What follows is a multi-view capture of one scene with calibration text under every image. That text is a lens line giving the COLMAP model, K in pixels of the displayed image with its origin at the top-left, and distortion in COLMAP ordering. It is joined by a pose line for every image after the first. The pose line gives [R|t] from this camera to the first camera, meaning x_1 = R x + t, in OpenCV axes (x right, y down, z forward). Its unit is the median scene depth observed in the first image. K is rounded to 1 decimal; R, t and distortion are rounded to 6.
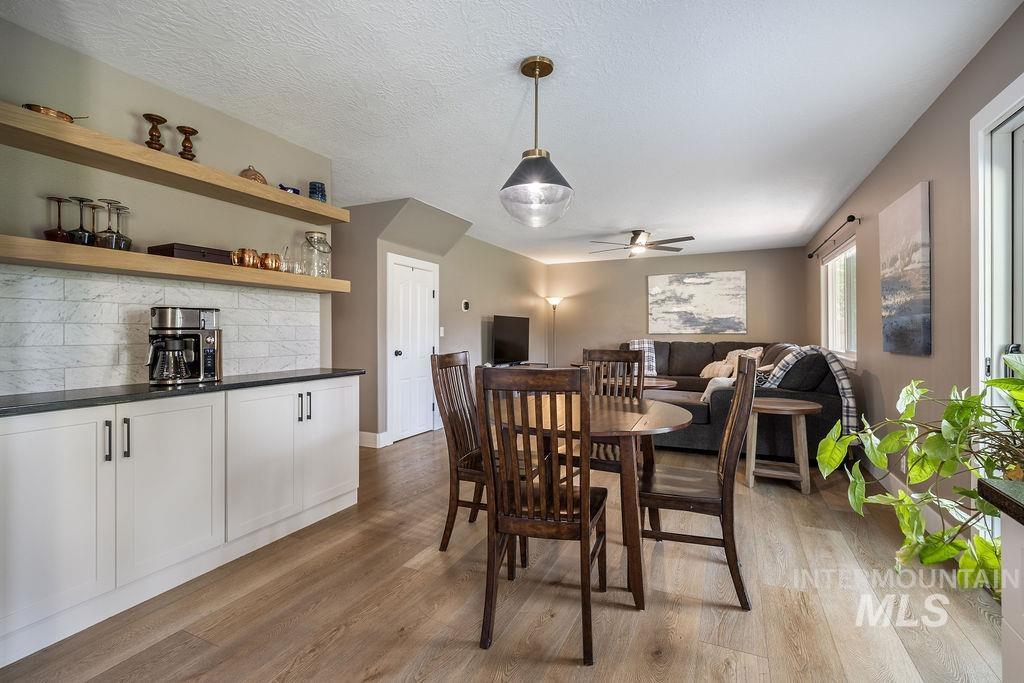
lens RADIAL K [[460.9, 0, 513.0], [0, 460.9, 334.1], [0, 0, 1]] dist [-0.000899, -0.000545]
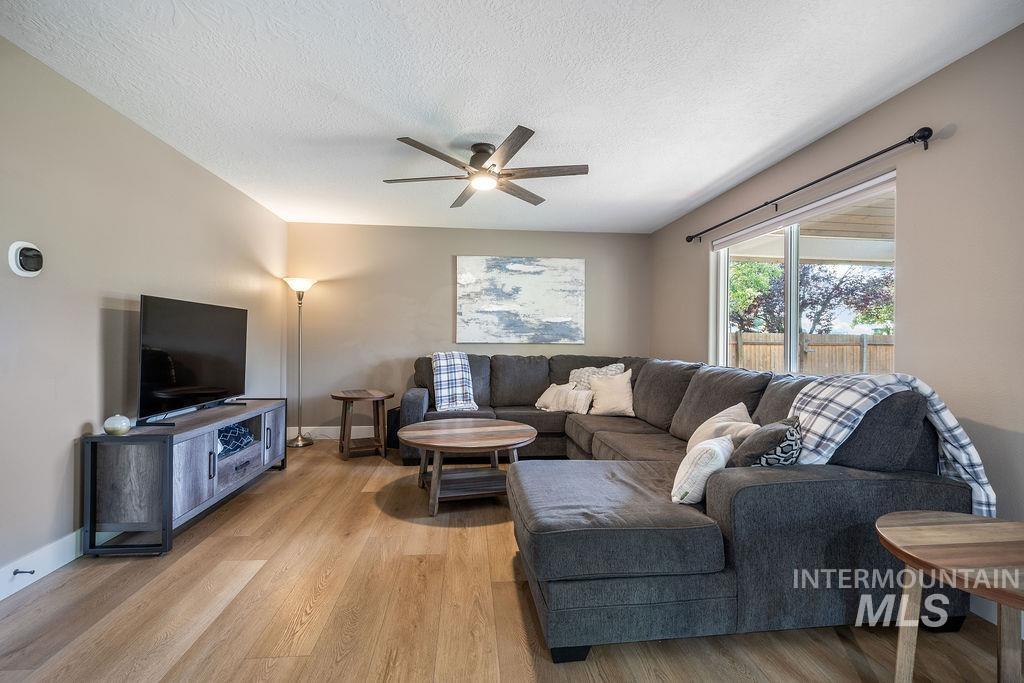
lens RADIAL K [[457.9, 0, 510.2], [0, 457.9, 339.4], [0, 0, 1]] dist [0.004583, -0.001055]
pose [[0.862002, 0.013161, 0.506734, 0.029061], [-0.010757, 0.999913, -0.007672, -0.001756], [-0.506790, 0.001162, 0.862068, 0.416472]]
